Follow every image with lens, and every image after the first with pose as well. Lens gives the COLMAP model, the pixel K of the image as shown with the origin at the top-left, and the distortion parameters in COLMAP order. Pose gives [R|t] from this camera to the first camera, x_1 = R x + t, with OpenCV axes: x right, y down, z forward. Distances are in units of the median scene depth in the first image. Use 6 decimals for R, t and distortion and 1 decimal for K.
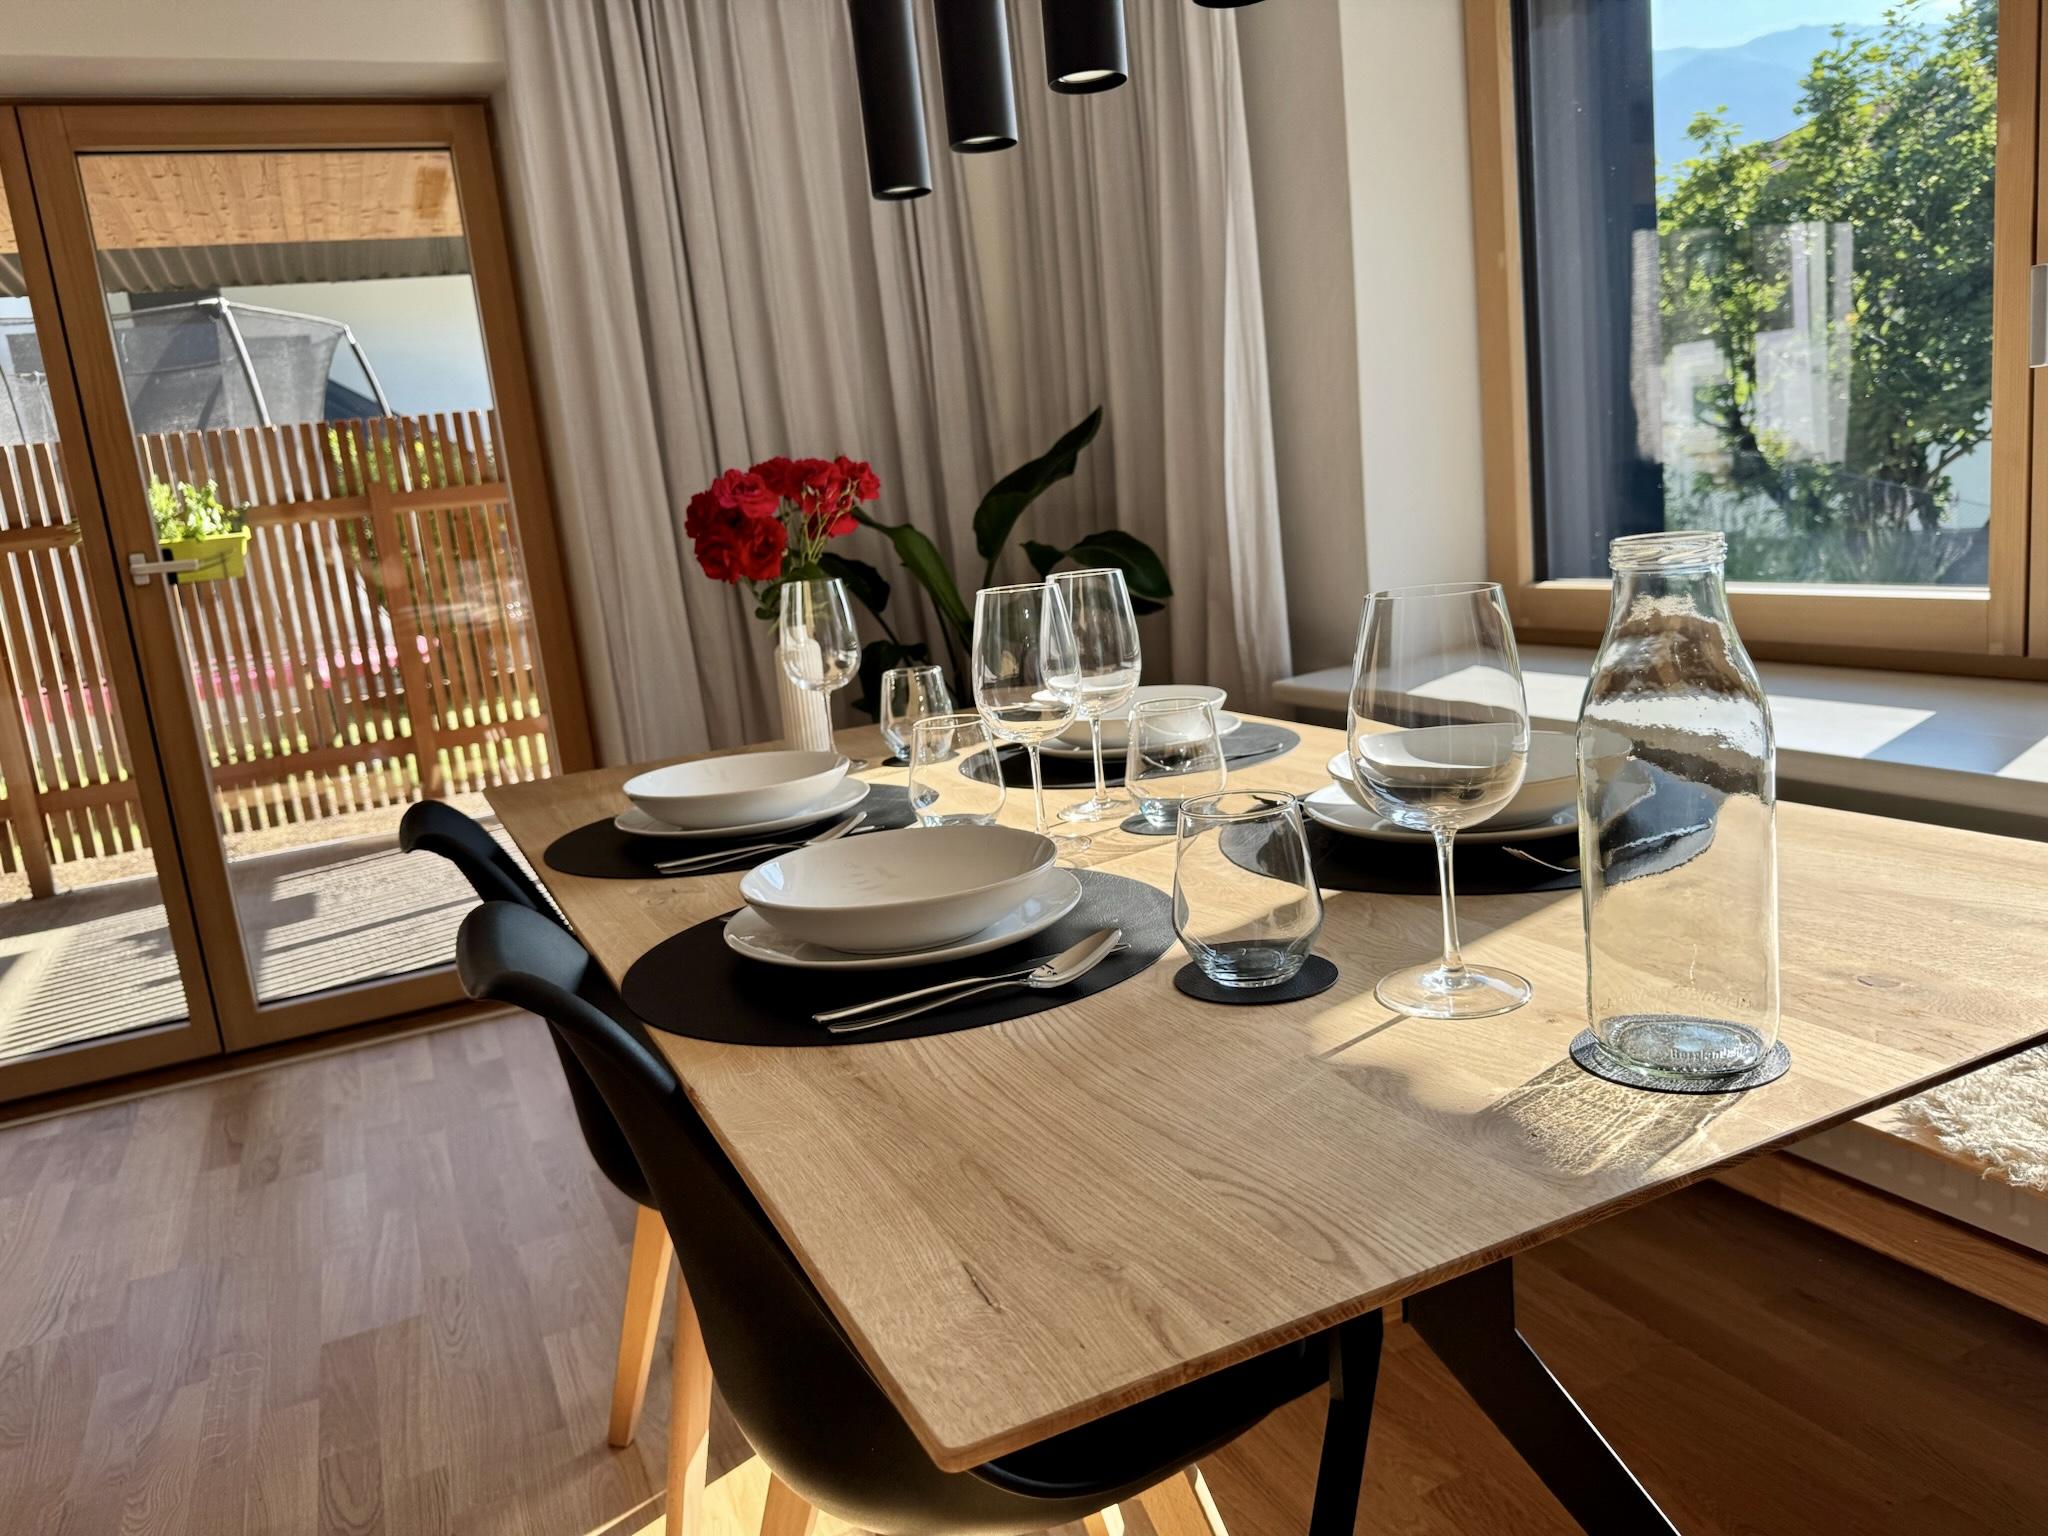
lens RADIAL K [[1453.7, 0, 1016.7], [0, 1453.7, 755.8], [0, 0, 1]] dist [0.029460, -0.028314]
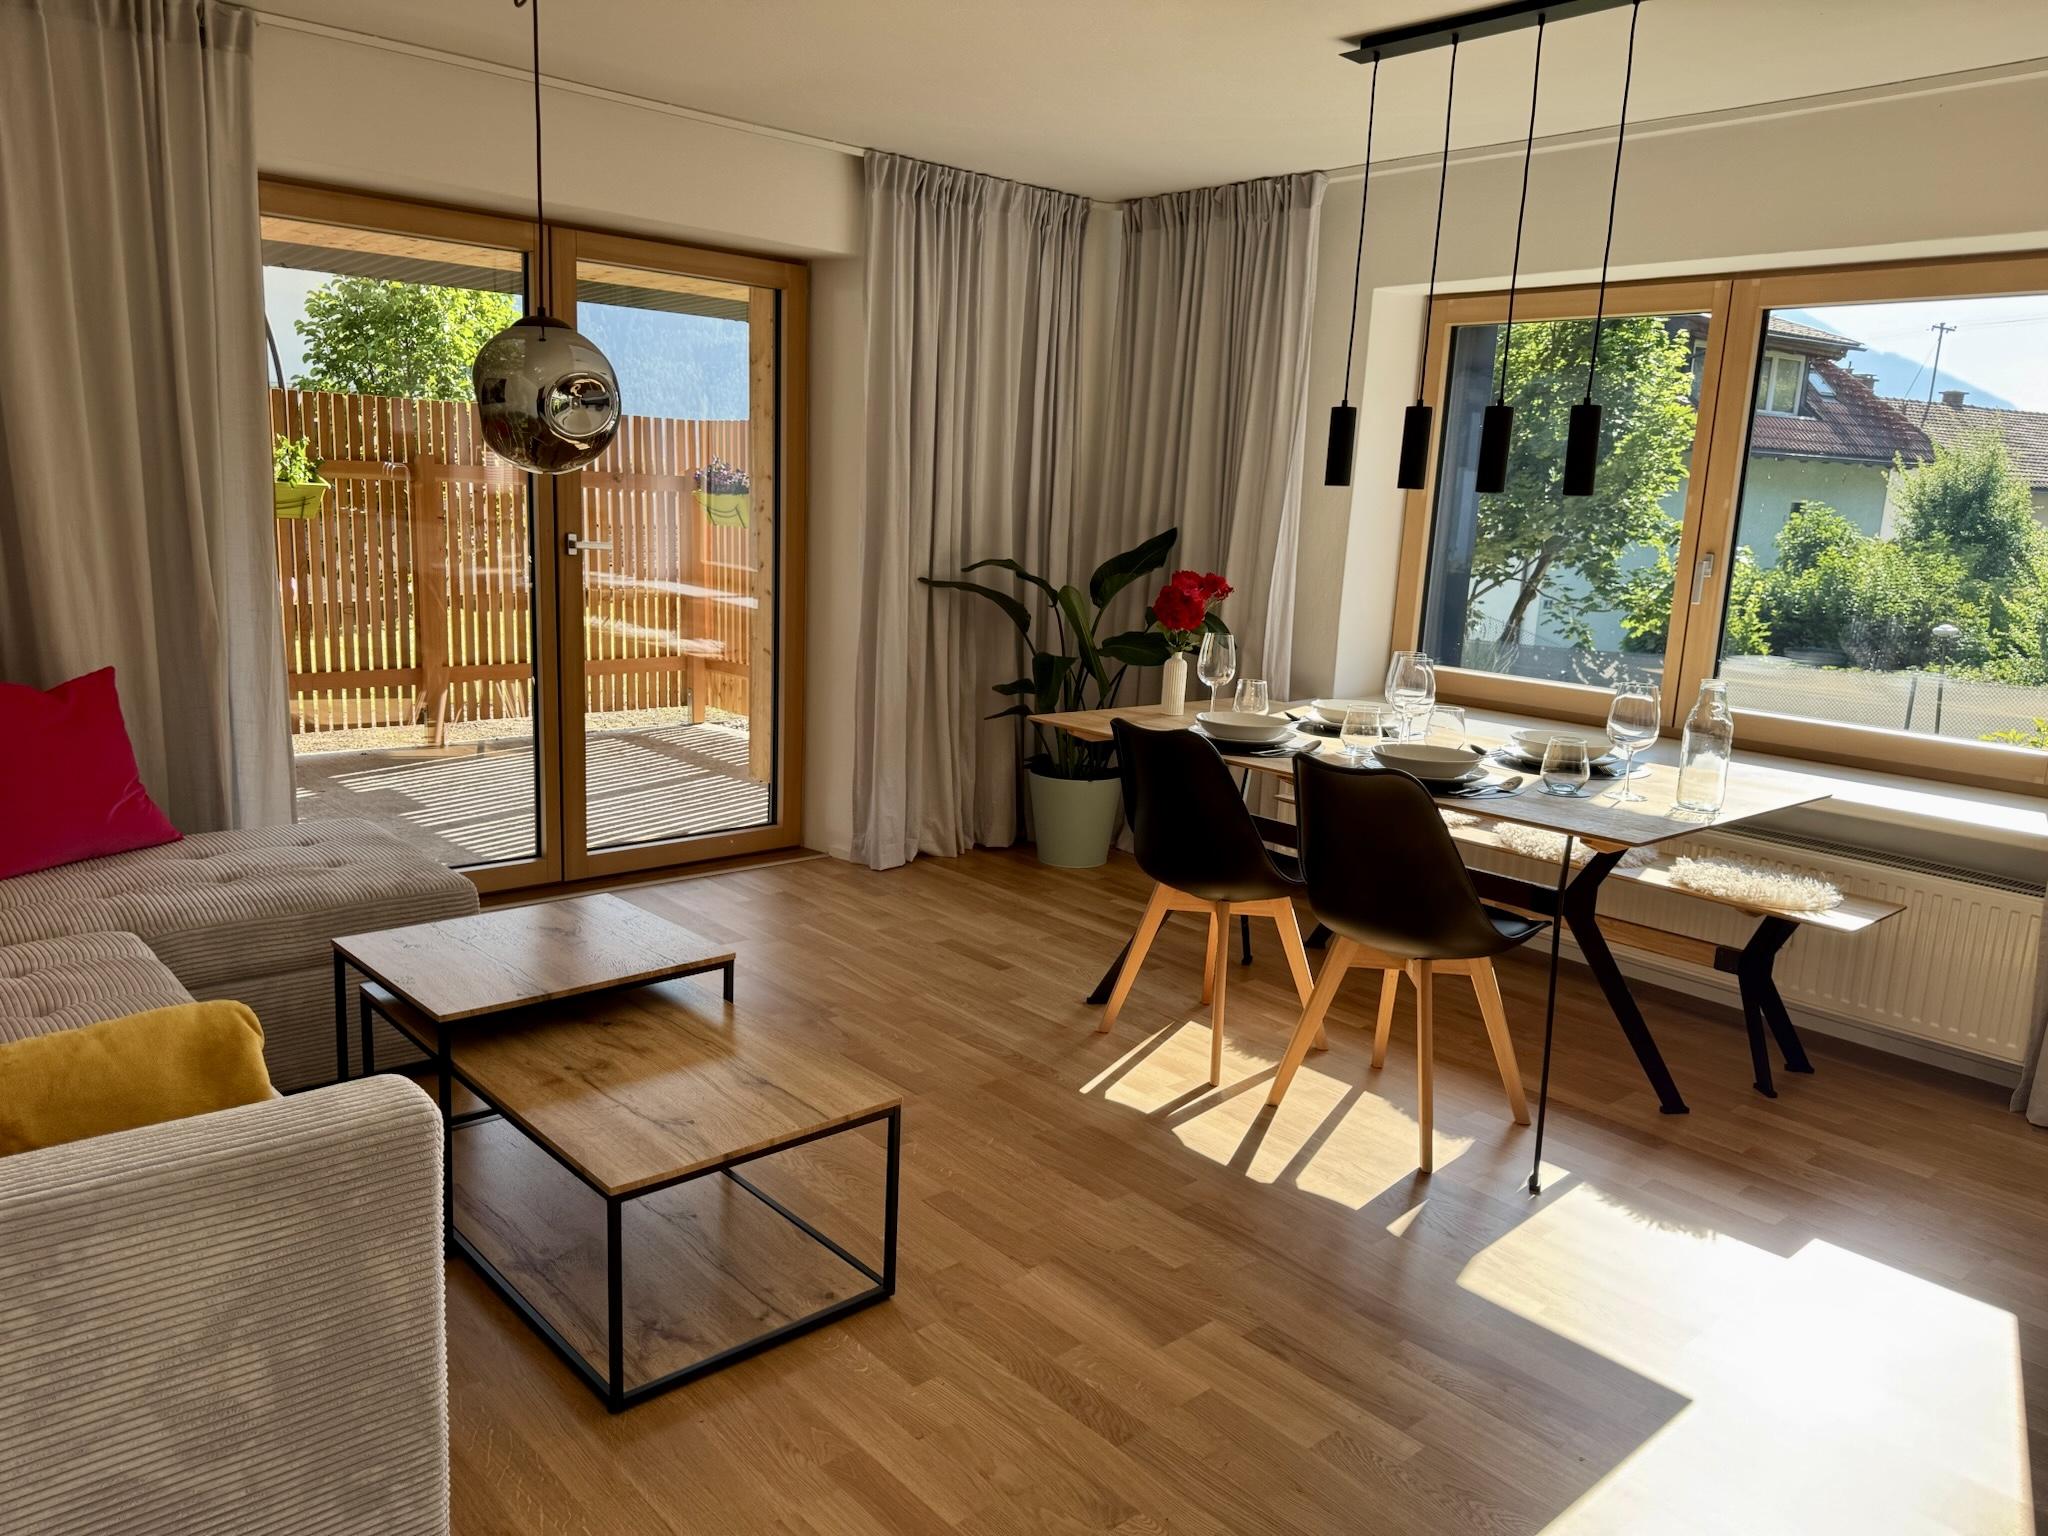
lens RADIAL K [[1453.7, 0, 1045.9], [0, 1453.7, 779.0], [0, 0, 1]] dist [0.029460, -0.028314]
pose [[0.947161, 0.094805, 0.306429, -0.535597], [-0.095741, 0.995334, -0.012011, 0.073219], [-0.306138, -0.017961, 0.951818, -0.515795]]
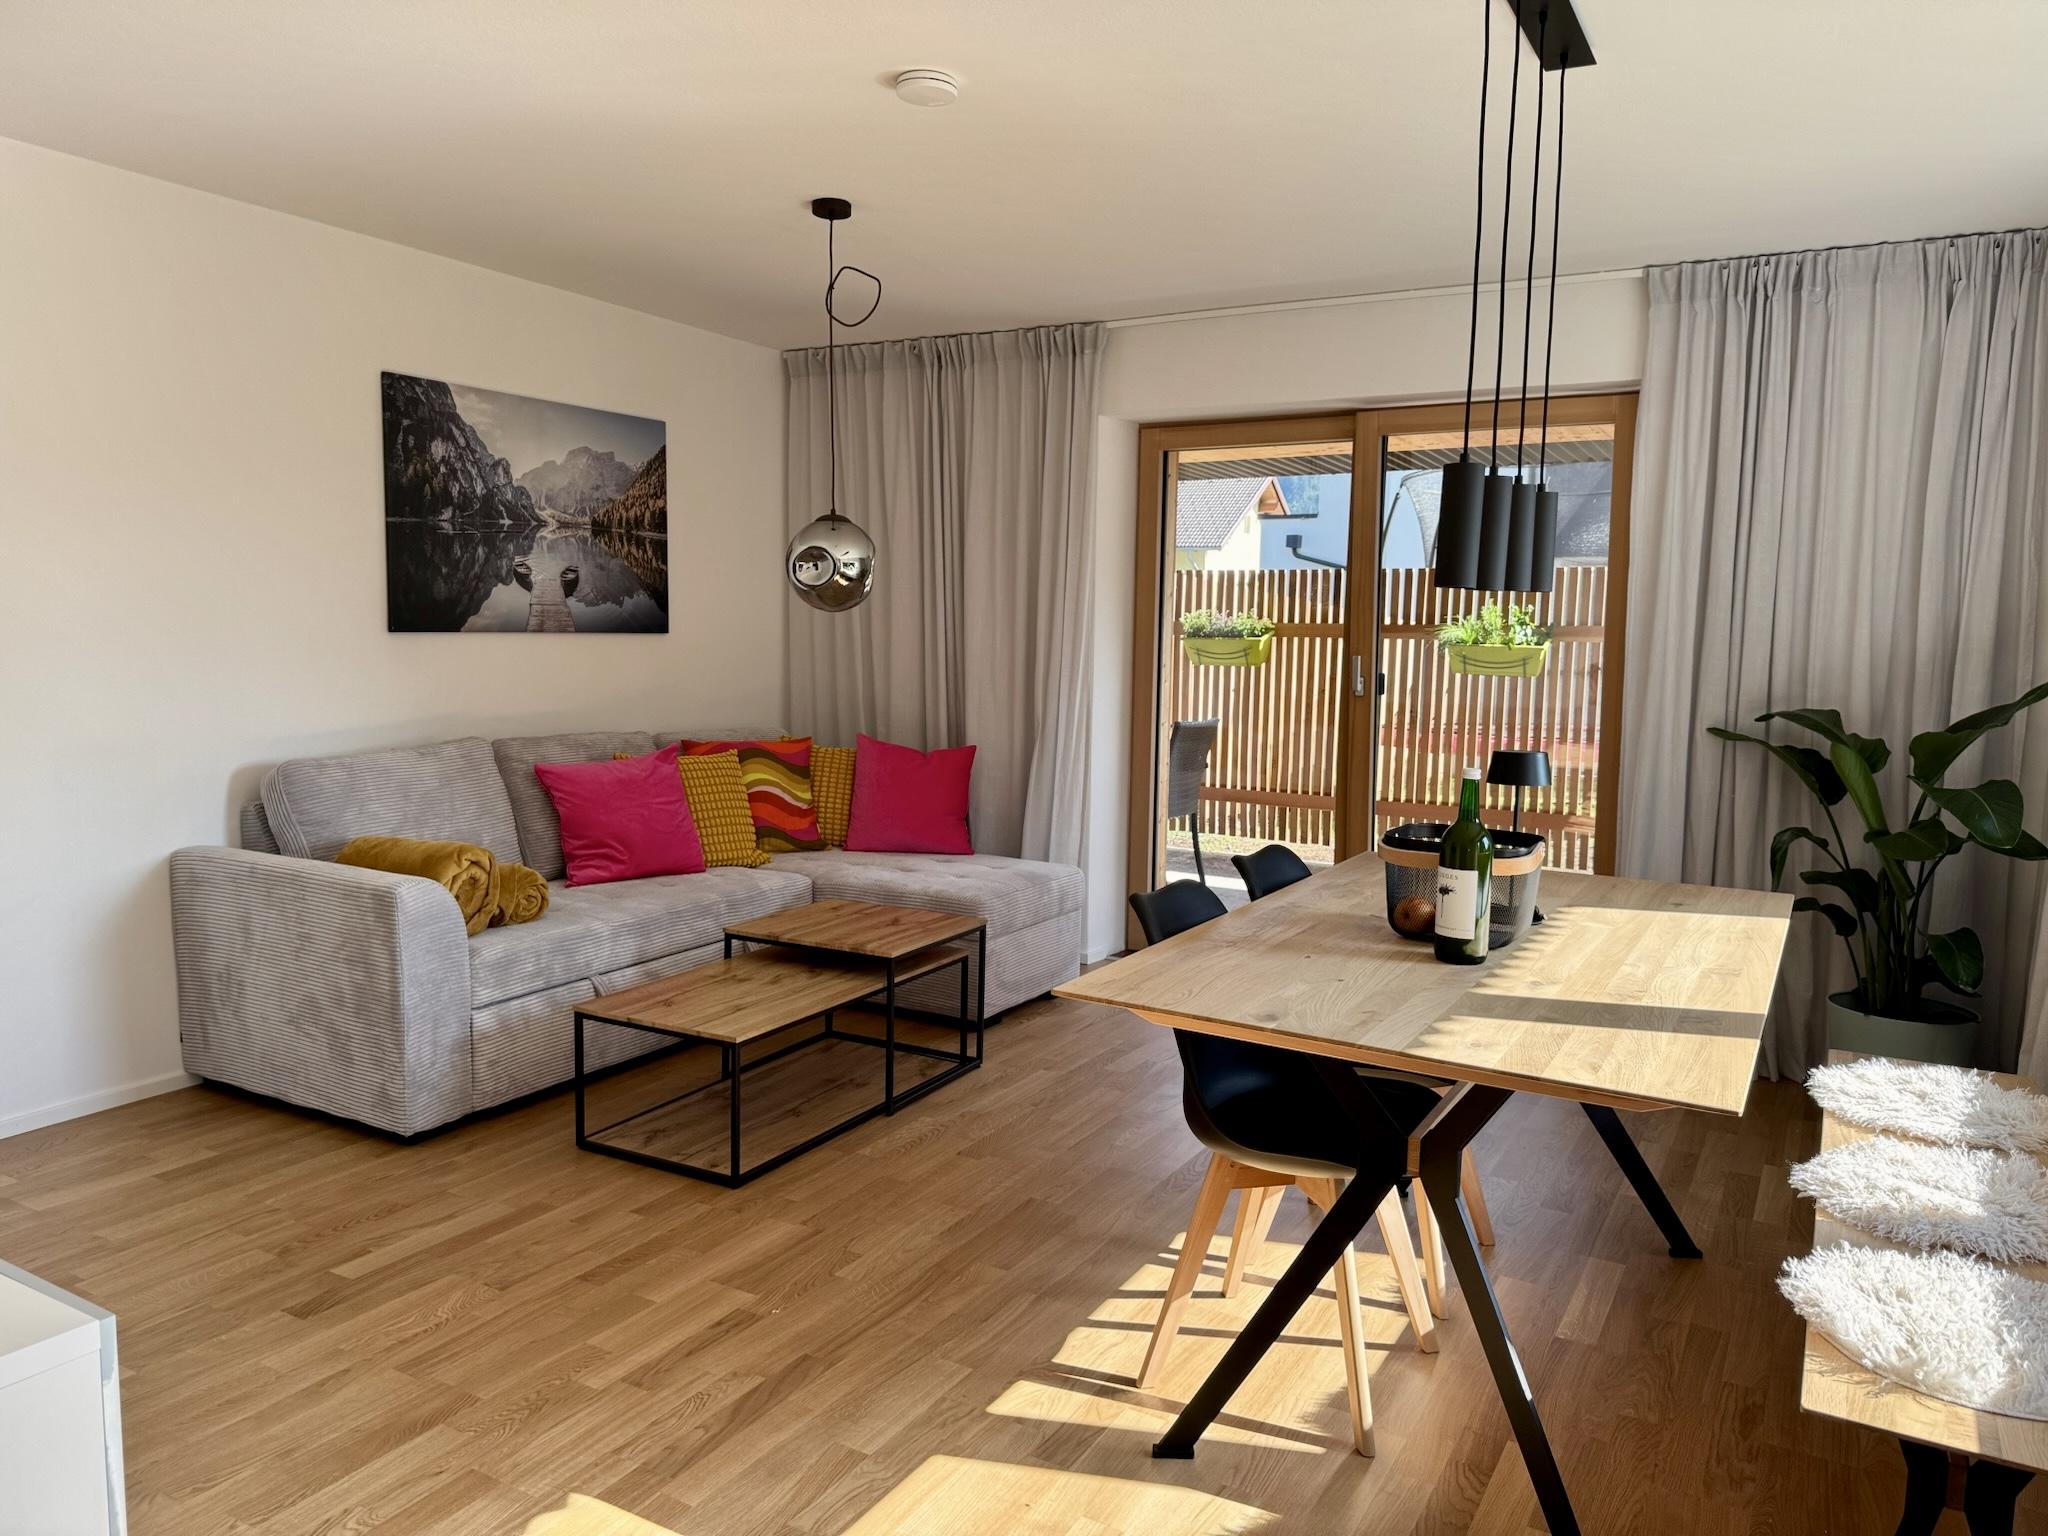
lens RADIAL K [[1453.7, 0, 1026.1], [0, 1453.7, 764.5], [0, 0, 1]] dist [0.029460, -0.028314]
pose [[0.568406, 0.200057, -0.798055, 0.504379], [-0.228767, 0.970166, 0.080266, -0.077668], [0.790304, 0.136945, 0.597215, -0.274588]]
